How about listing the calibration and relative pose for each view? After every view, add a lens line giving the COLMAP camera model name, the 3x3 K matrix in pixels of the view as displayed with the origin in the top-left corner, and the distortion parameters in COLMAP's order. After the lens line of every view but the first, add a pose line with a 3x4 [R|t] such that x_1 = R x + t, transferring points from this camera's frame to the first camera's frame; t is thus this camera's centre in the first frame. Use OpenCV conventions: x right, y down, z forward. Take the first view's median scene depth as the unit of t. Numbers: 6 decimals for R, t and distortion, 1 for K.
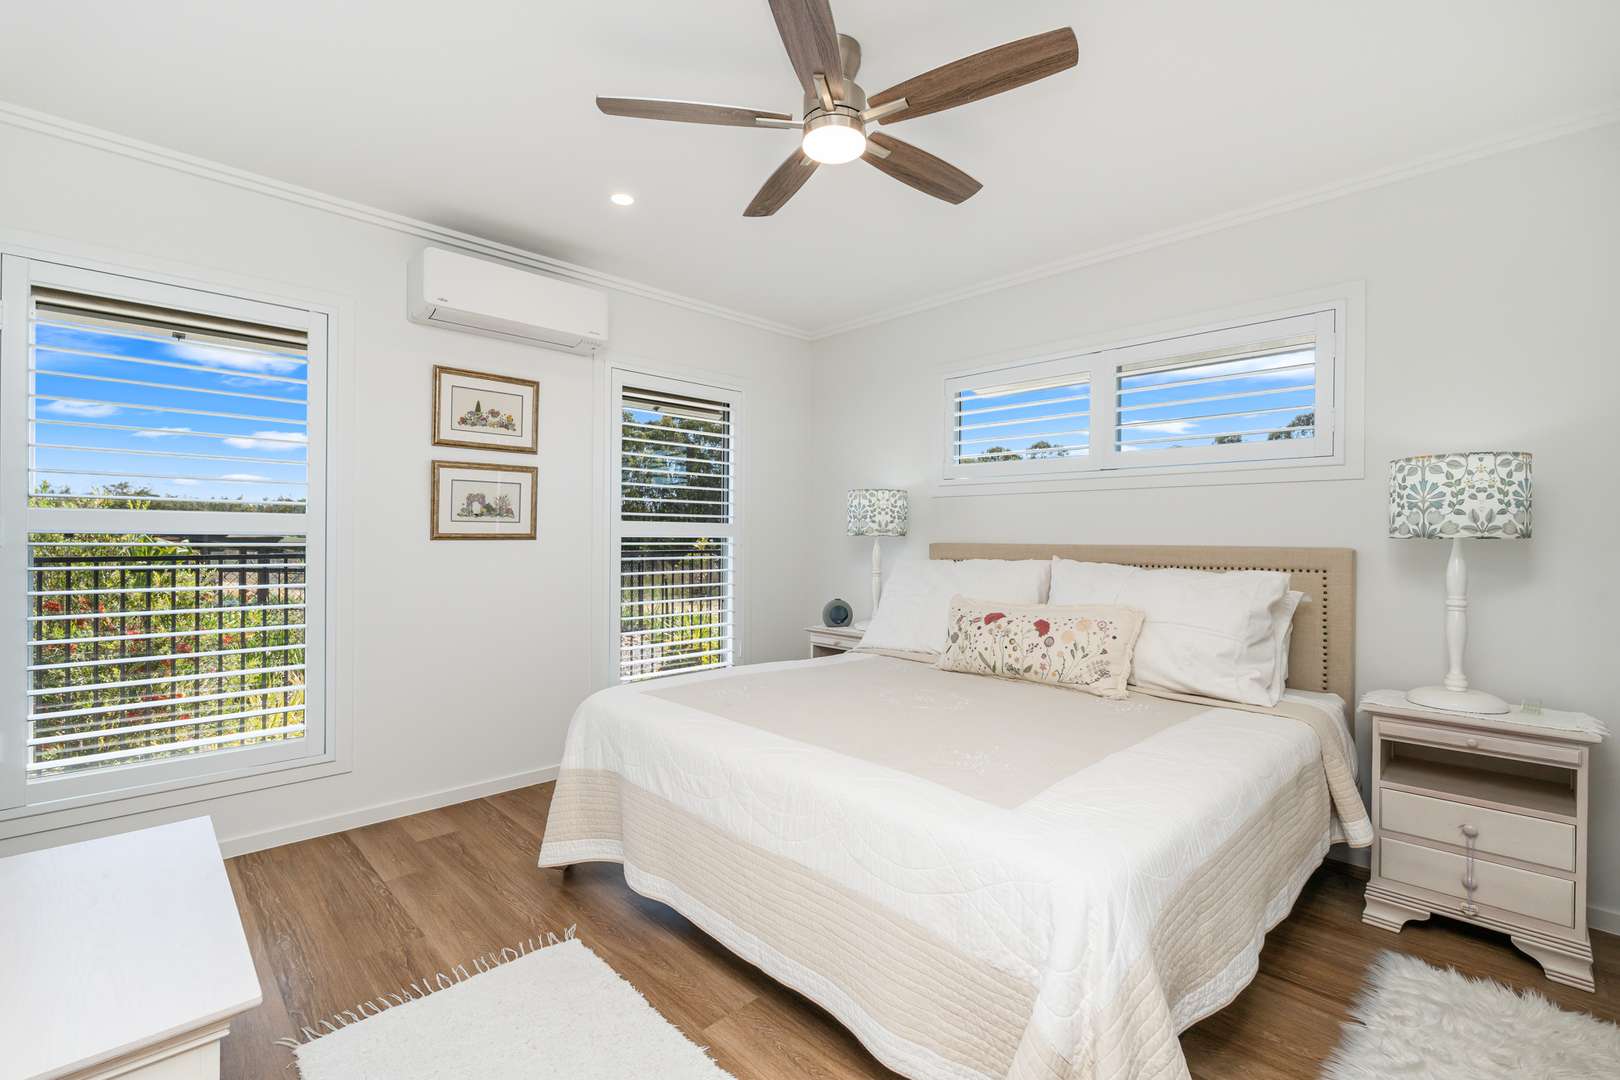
lens RADIAL K [[715.0, 0, 812.2], [0, 715.0, 555.2], [0, 0, 1]] dist [-0.001180, -0.000906]
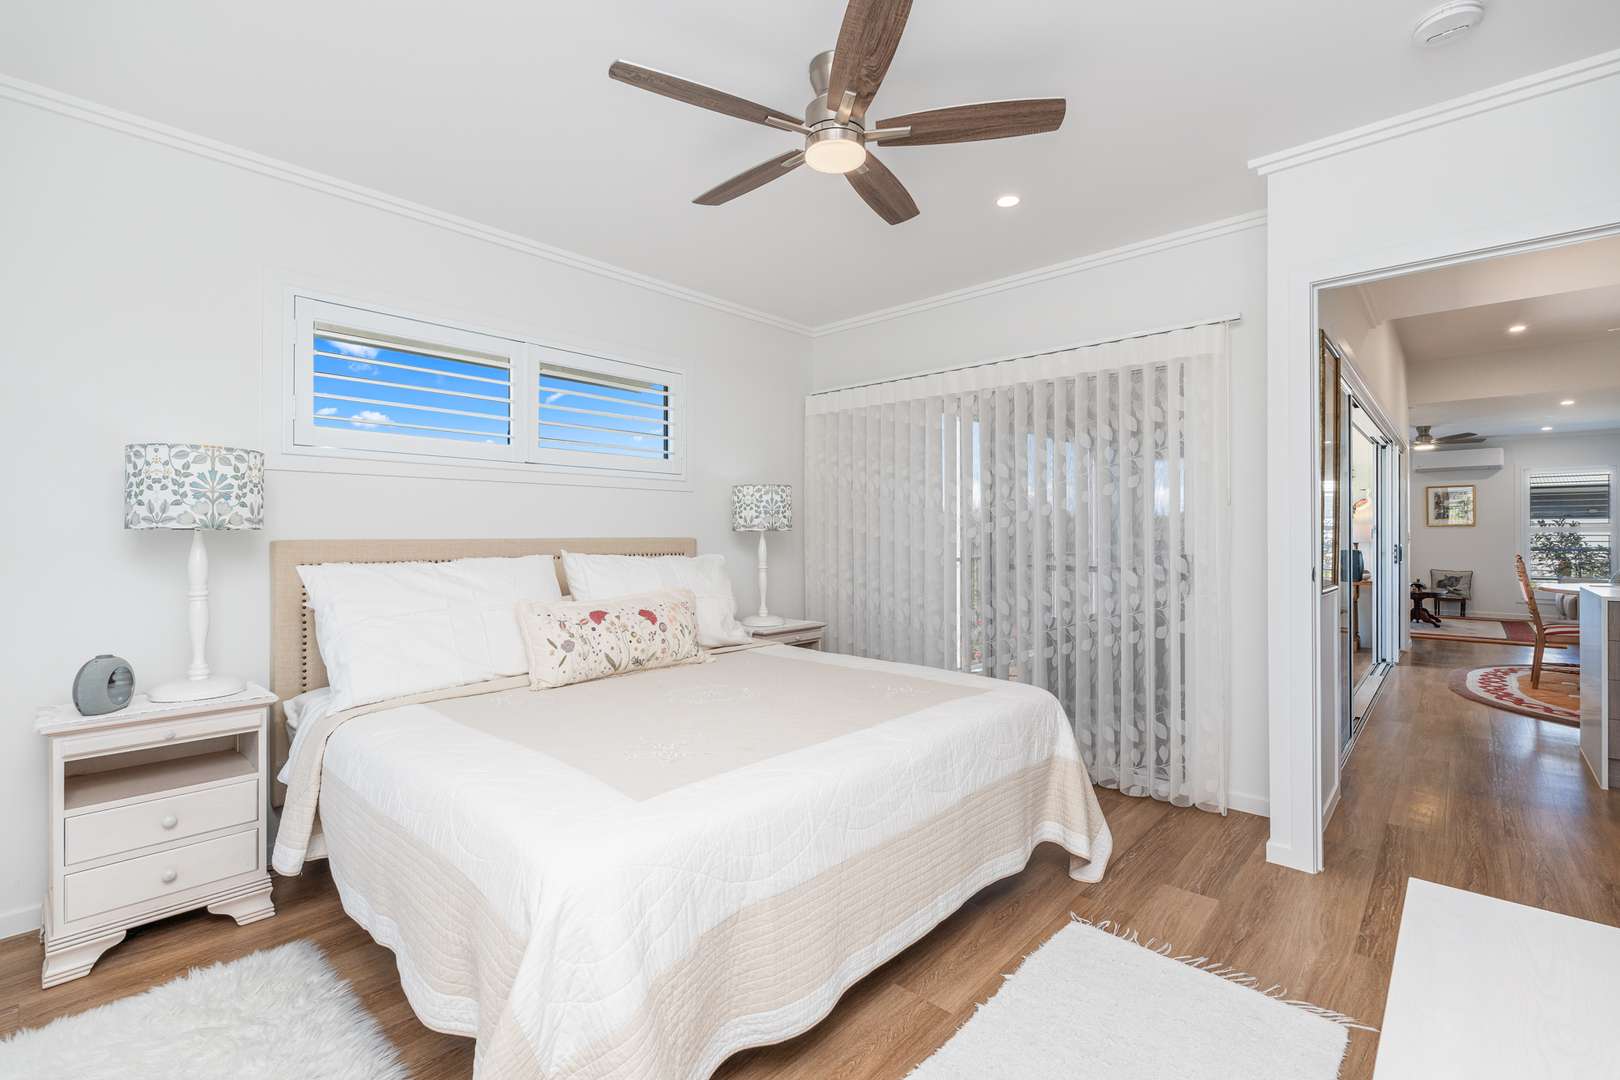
lens RADIAL K [[730.5, 0, 815.0], [0, 730.5, 533.7], [0, 0, 1]] dist [-0.000762, -0.000310]
pose [[-0.068952, -0.007928, 0.997589, -0.223964], [0.023444, 0.999679, 0.009565, -0.007509], [-0.997344, 0.024047, -0.068744, 0.237314]]
